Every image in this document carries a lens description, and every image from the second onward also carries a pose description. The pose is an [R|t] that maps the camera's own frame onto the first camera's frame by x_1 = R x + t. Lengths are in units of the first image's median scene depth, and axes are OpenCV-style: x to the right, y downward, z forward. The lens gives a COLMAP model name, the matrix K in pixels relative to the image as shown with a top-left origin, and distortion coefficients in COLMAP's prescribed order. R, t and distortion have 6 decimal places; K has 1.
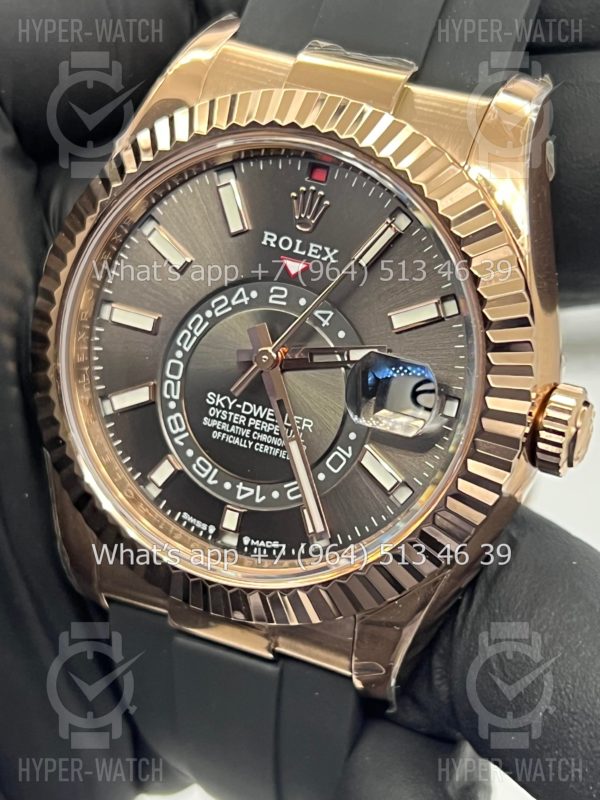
lens RADIAL K [[1903.1, 0, 297.4], [0, 1903.1, 396.2], [0, 0, 1]] dist [0.253521, 0.000000]
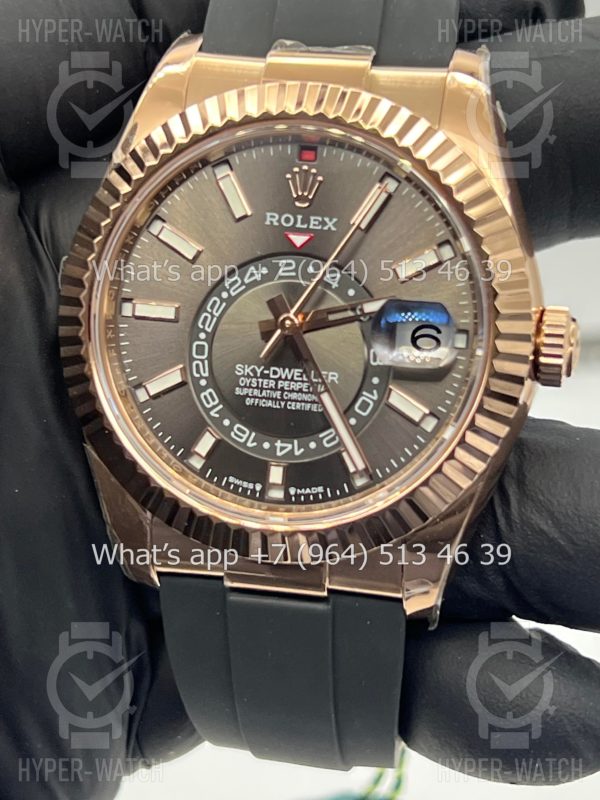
lens RADIAL K [[1903.1, 0, 305.0], [0, 1903.1, 387.7], [0, 0, 1]] dist [0.253521, 0.000000]
pose [[0.973878, -0.152563, 0.168187, -0.197189], [0.161481, 0.986040, -0.040610, 0.062944], [-0.159643, 0.066708, 0.984918, -0.094483]]
